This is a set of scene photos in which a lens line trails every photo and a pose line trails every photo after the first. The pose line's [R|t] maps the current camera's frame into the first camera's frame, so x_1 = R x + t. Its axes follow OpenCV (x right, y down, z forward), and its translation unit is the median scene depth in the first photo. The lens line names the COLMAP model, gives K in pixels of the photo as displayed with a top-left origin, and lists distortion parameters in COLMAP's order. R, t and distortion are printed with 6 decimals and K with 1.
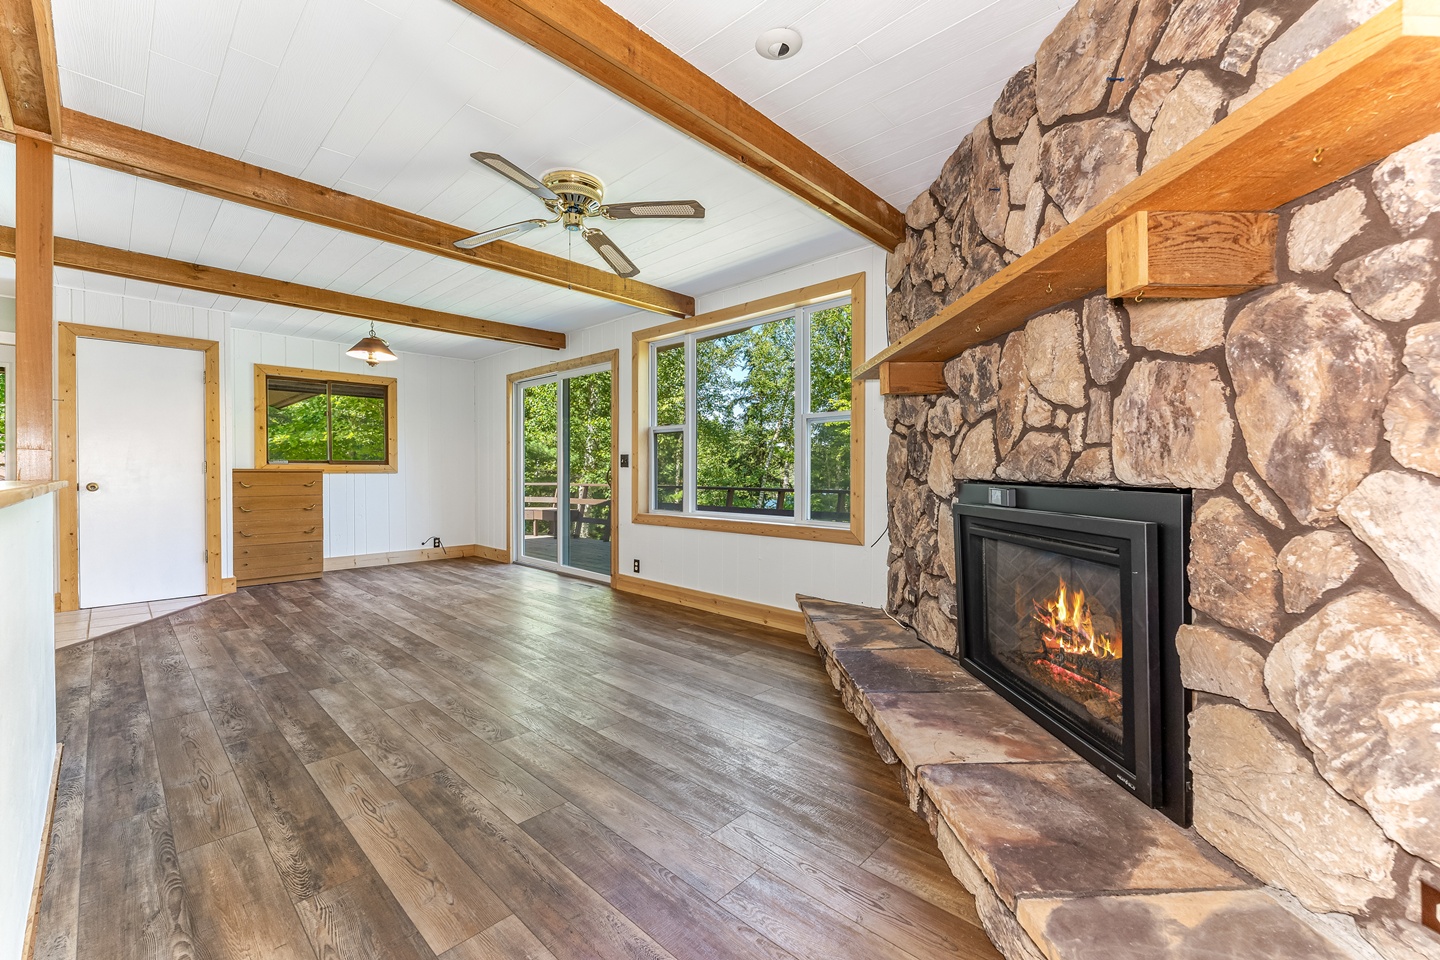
lens RADIAL K [[586.9, 0, 714.1], [0, 586.9, 471.5], [0, 0, 1]] dist [-0.000768, 0.000416]
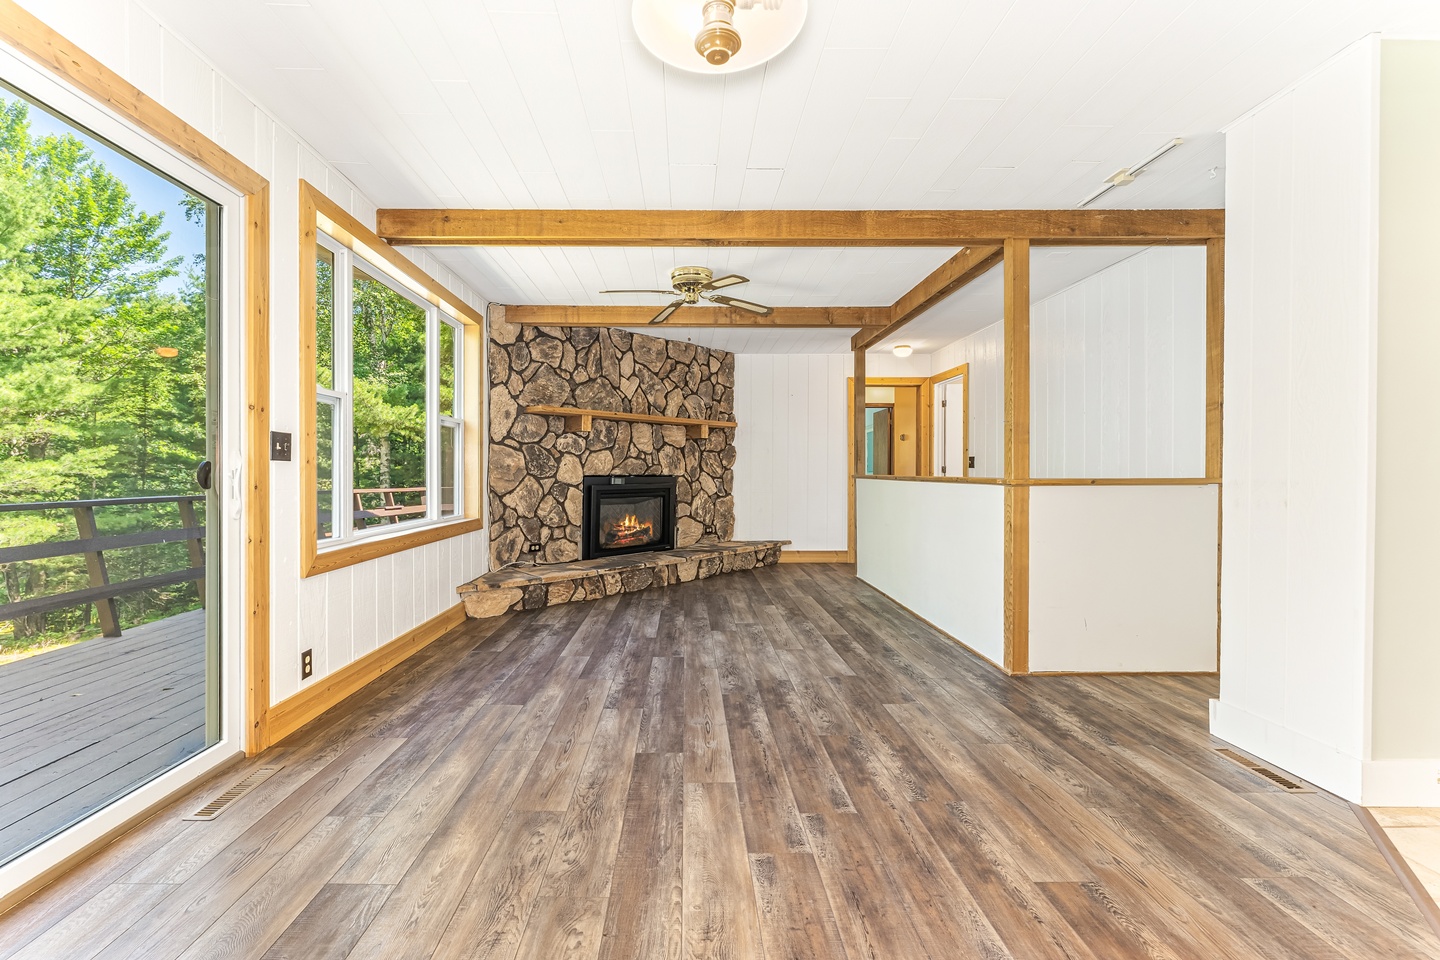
lens RADIAL K [[616.9, 0, 692.2], [0, 616.9, 480.8], [0, 0, 1]] dist [0.002503, -0.000595]
pose [[-0.702197, -0.012468, 0.711874, -1.384430], [-0.002991, 0.999890, 0.014561, -0.000768], [-0.711977, 0.008095, -0.702156, 2.170288]]
